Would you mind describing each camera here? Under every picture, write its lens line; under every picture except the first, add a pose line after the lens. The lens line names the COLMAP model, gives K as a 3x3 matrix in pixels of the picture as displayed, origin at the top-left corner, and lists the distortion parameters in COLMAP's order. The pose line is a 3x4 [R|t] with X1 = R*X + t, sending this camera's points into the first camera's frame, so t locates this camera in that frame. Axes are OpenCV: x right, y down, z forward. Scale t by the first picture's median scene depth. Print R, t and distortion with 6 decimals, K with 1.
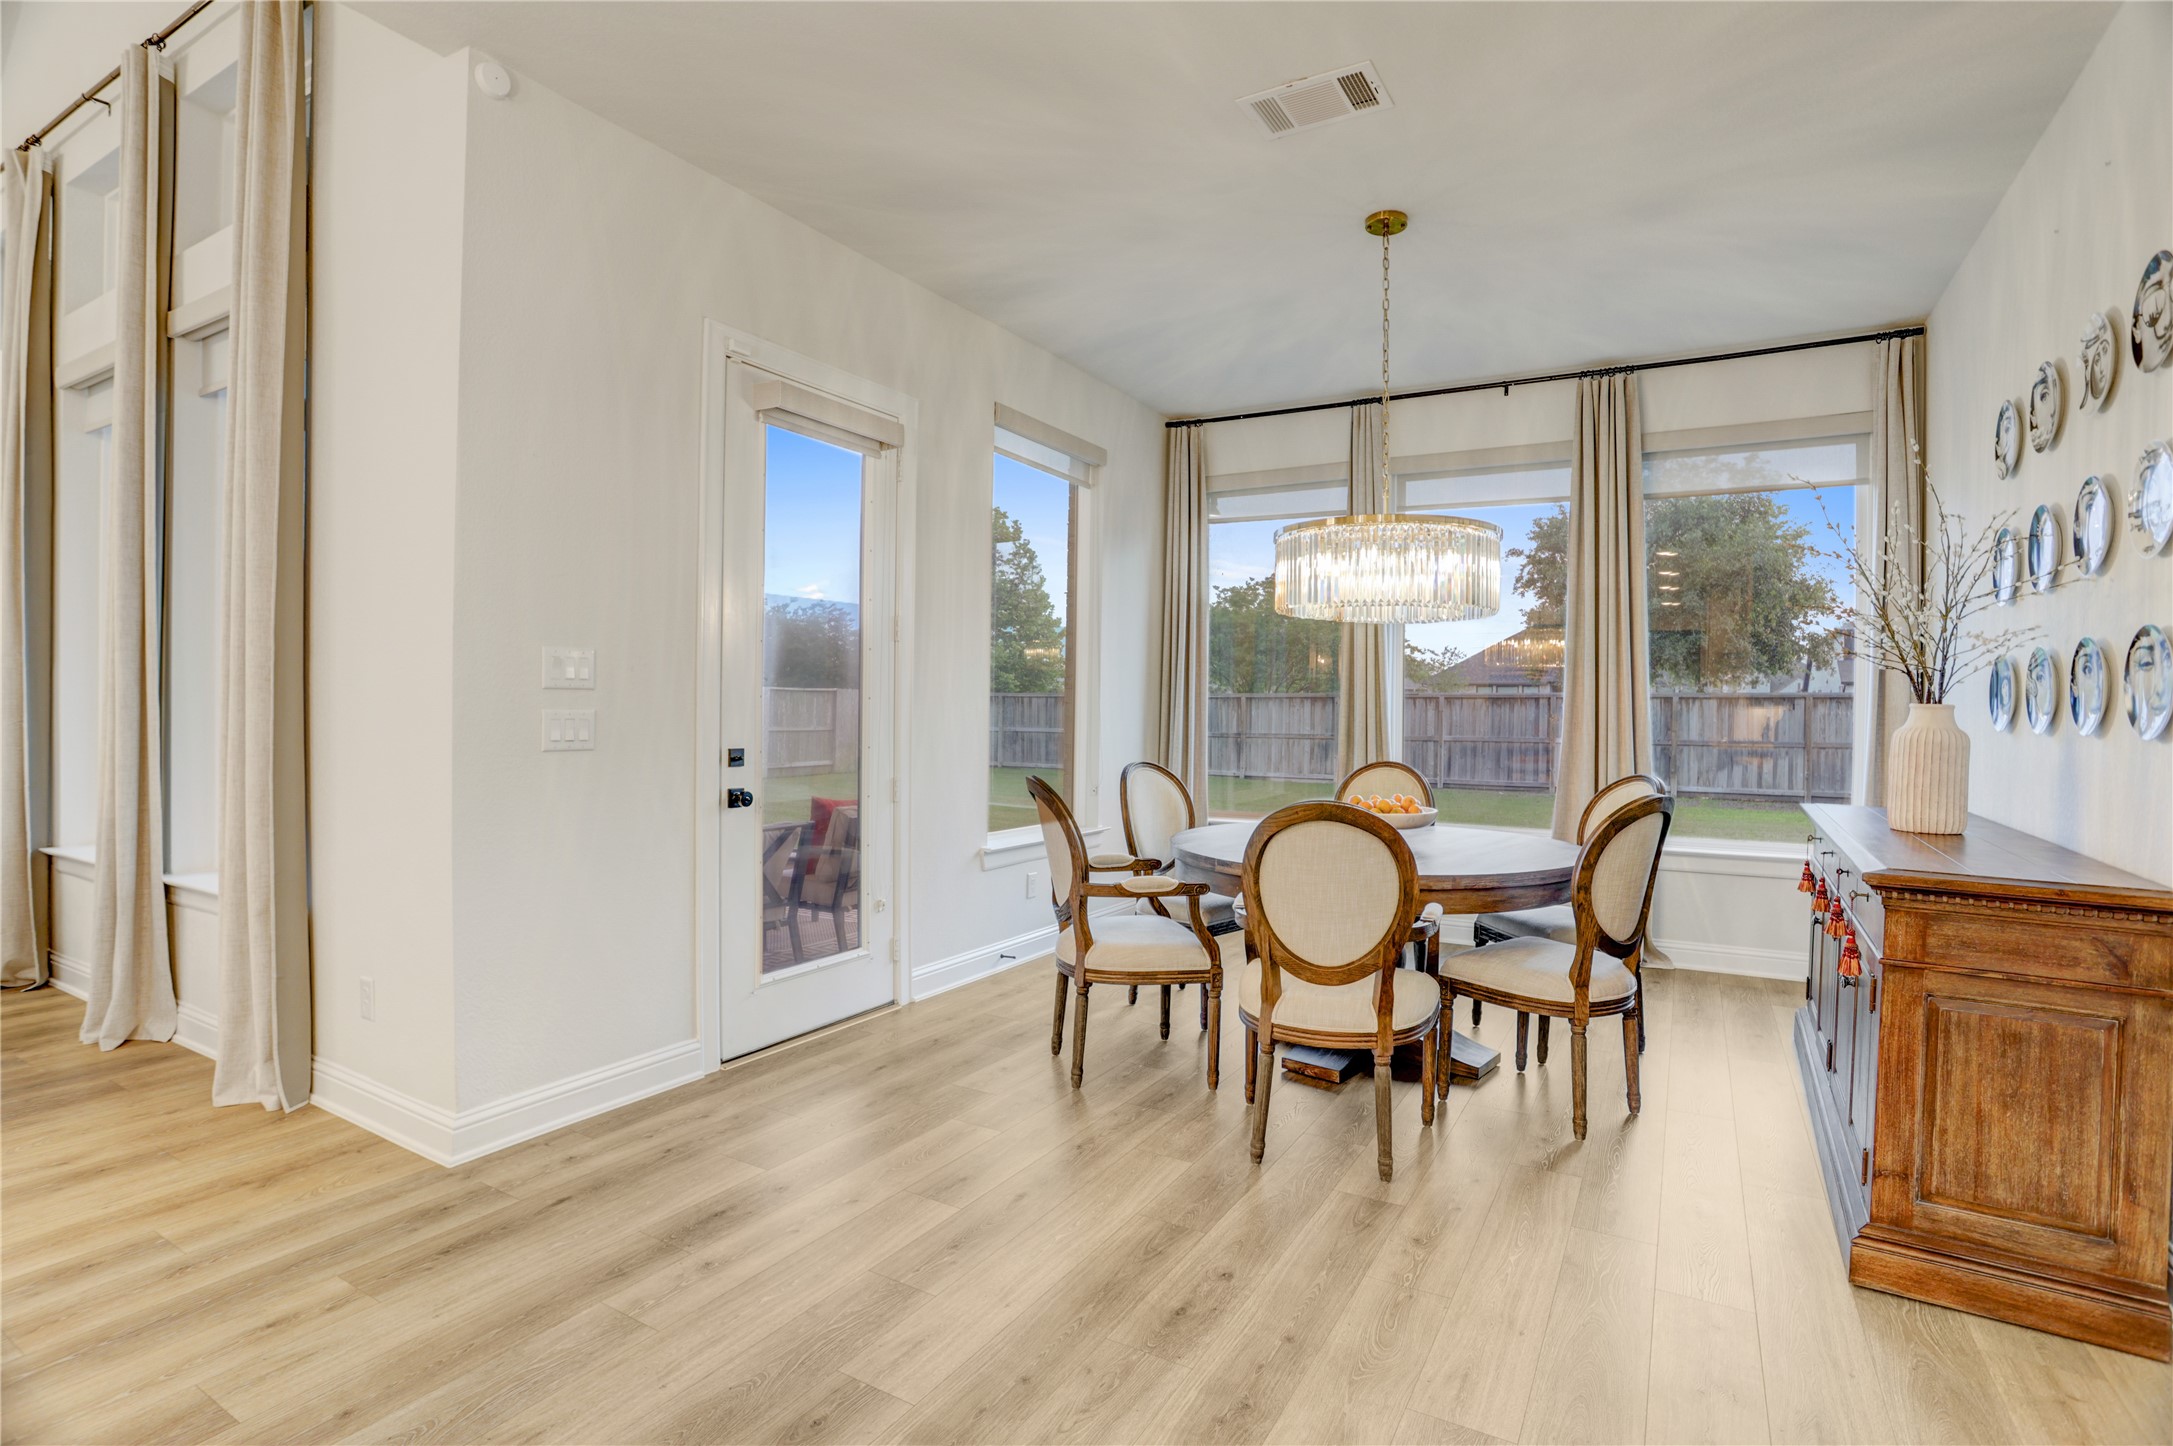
lens RADIAL K [[1064.5, 0, 1058.5], [0, 1064.5, 718.3], [0, 0, 1]] dist [-0.061701, 0.024856]
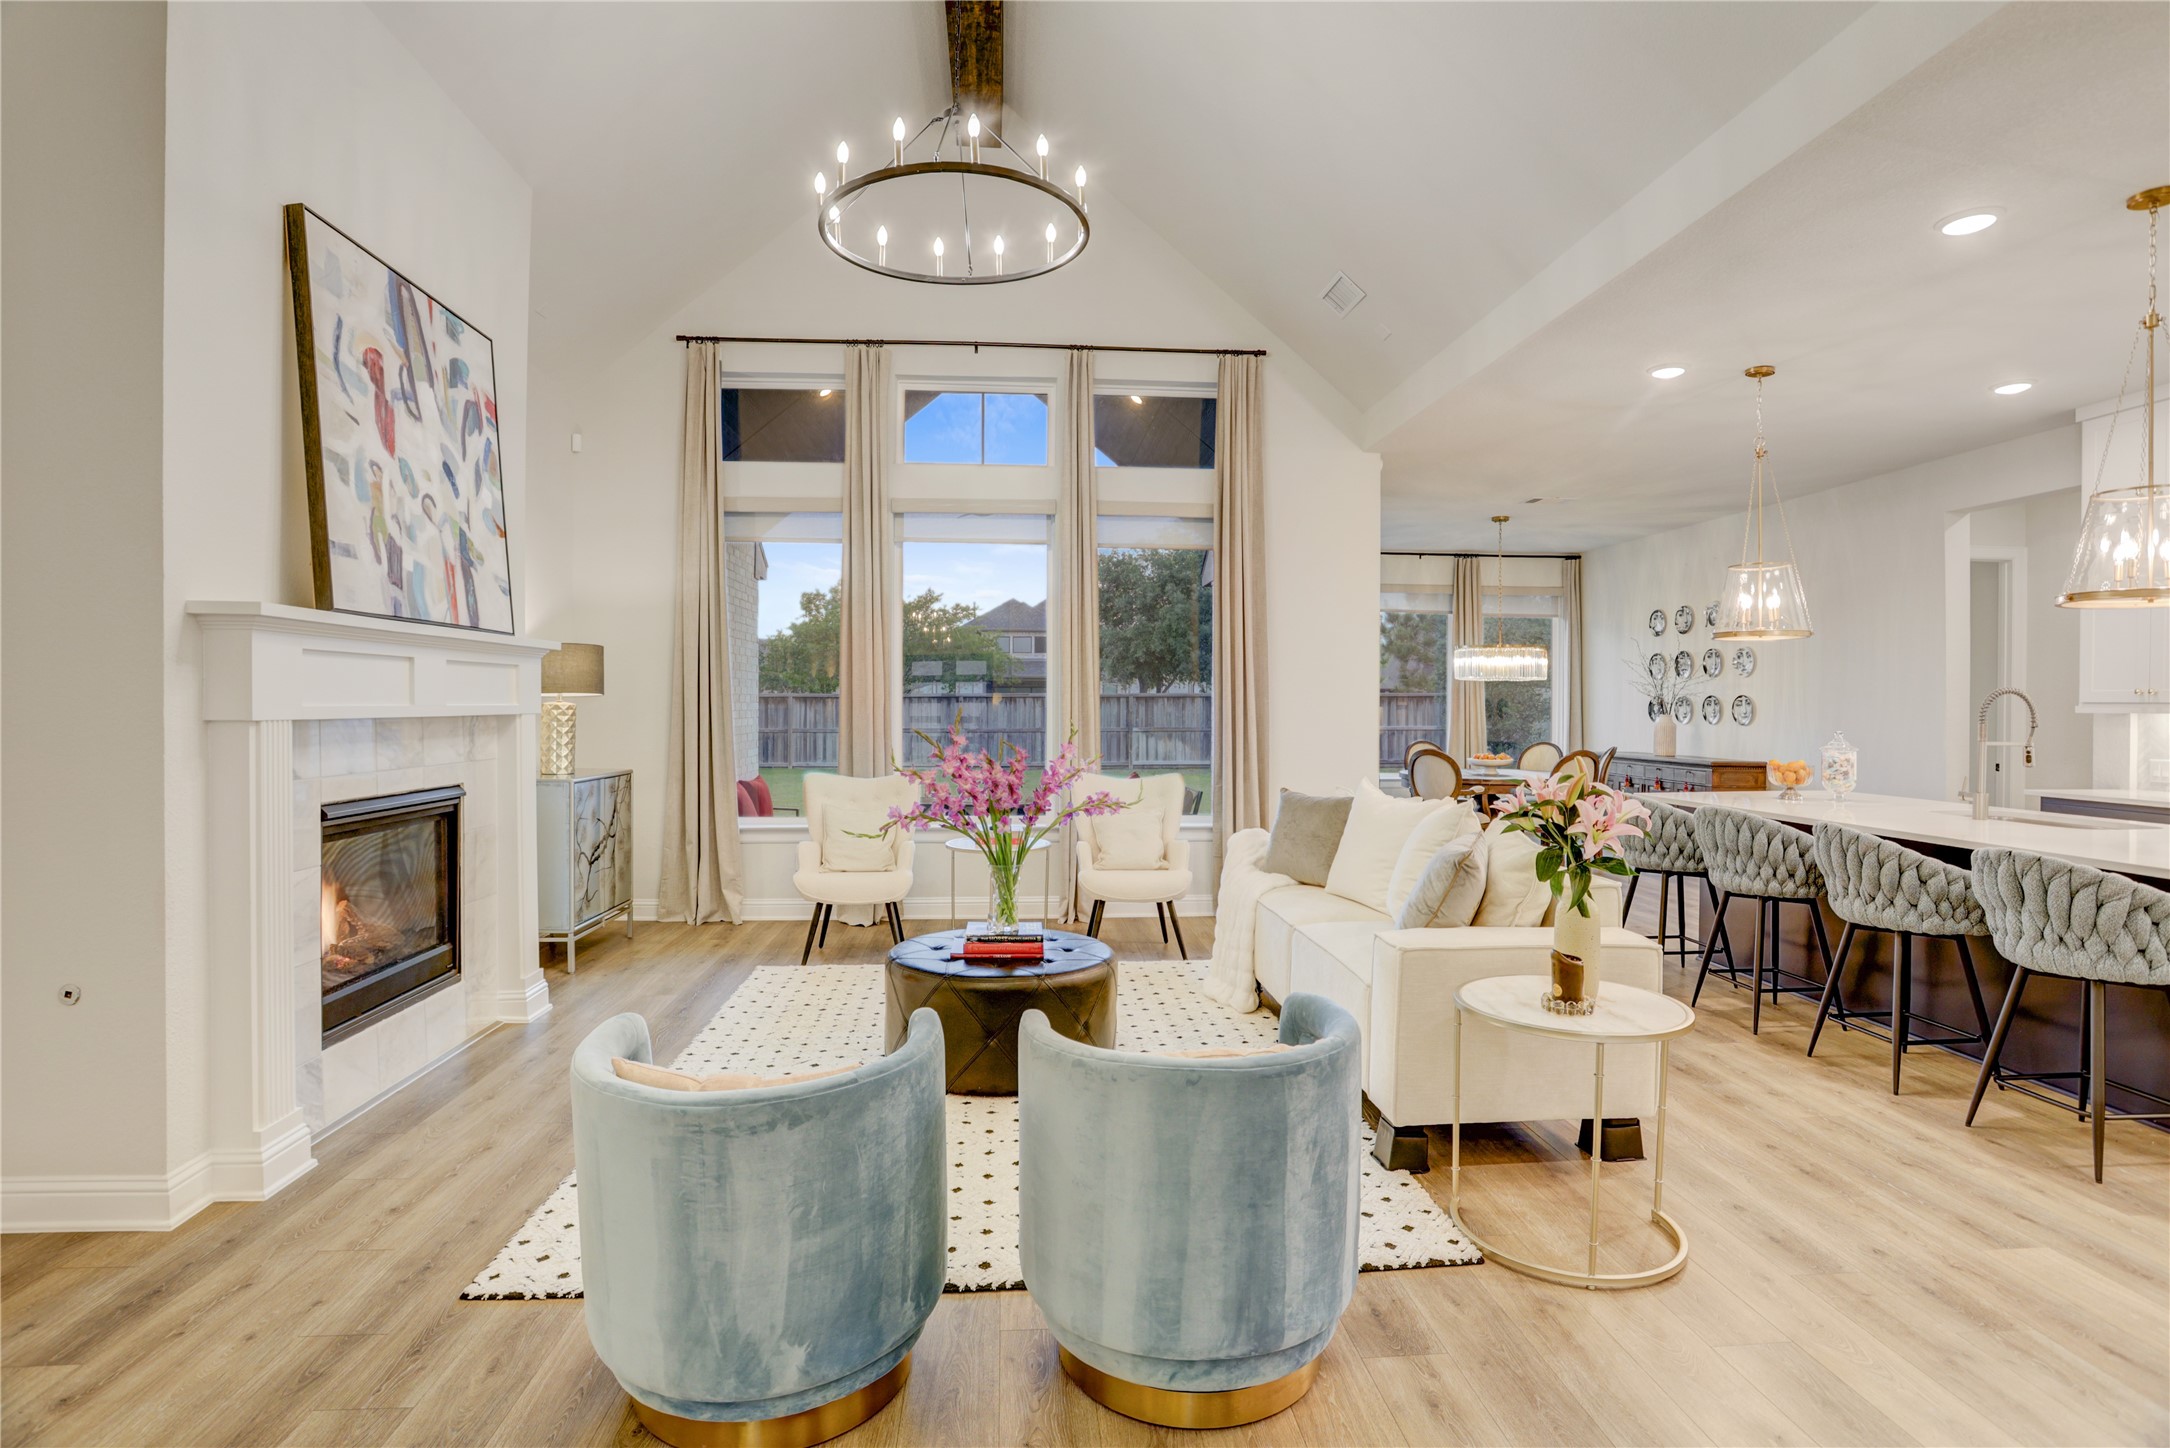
lens RADIAL K [[1063.0, 0, 1086.2], [0, 1063.0, 717.2], [0, 0, 1]] dist [-0.061701, 0.024856]
pose [[0.822642, -0.016562, 0.568318, -1.333086], [0.012863, 0.999862, 0.010518, -0.035718], [-0.568414, -0.001342, 0.822742, -0.328545]]
